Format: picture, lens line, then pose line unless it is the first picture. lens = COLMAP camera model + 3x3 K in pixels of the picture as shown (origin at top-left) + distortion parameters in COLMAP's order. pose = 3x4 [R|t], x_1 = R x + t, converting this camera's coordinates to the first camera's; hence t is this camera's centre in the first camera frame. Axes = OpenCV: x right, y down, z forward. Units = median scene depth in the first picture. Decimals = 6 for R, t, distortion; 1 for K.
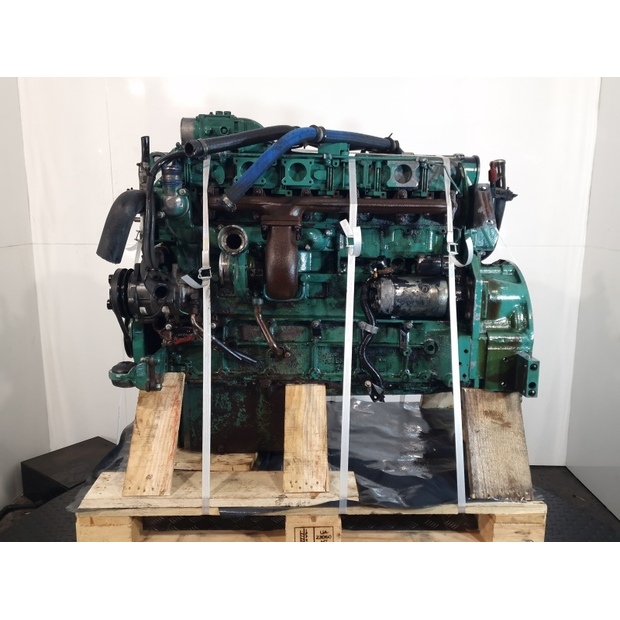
lens RADIAL K [[549.6, 0, 310.0], [0, 549.6, 310.0], [0, 0, 1]] dist [0.062085, -0.008726]
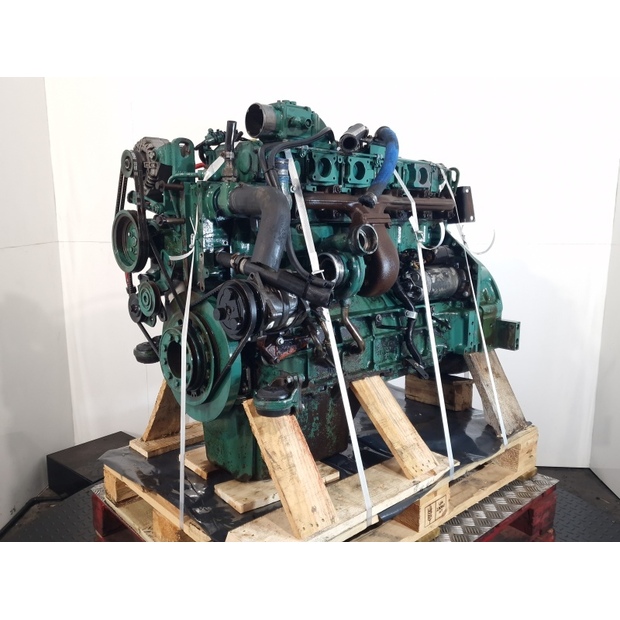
lens RADIAL K [[549.6, 0, 310.0], [0, 549.6, 310.0], [0, 0, 1]] dist [0.062085, -0.008726]
pose [[0.754778, -0.118368, 0.645213, -0.778015], [0.116005, 0.992168, 0.046315, -0.053343], [-0.645642, 0.039890, 0.762598, 0.297031]]
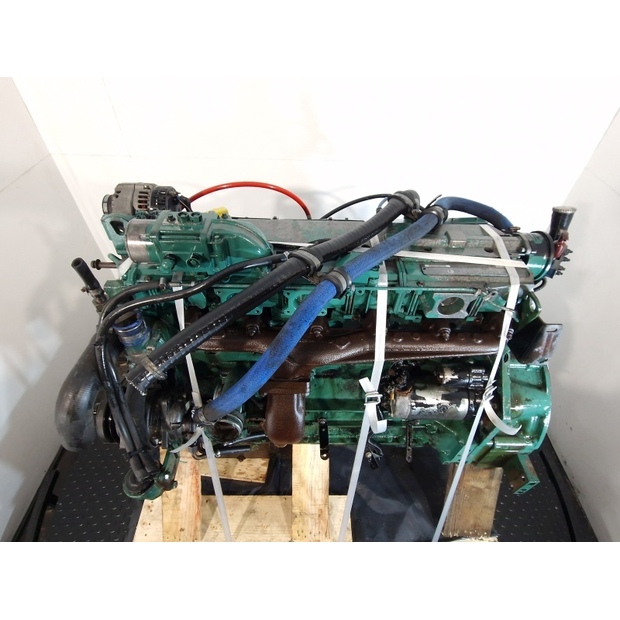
lens RADIAL K [[345.3, 0, 307.8], [0, 345.3, 306.4], [0, 0, 1]] dist [-0.003843, -0.000267]
pose [[0.999832, 0.018310, -0.001223, -0.019643], [-0.014119, 0.810102, 0.586118, -0.514018], [0.011722, -0.586002, 0.810225, 0.635308]]
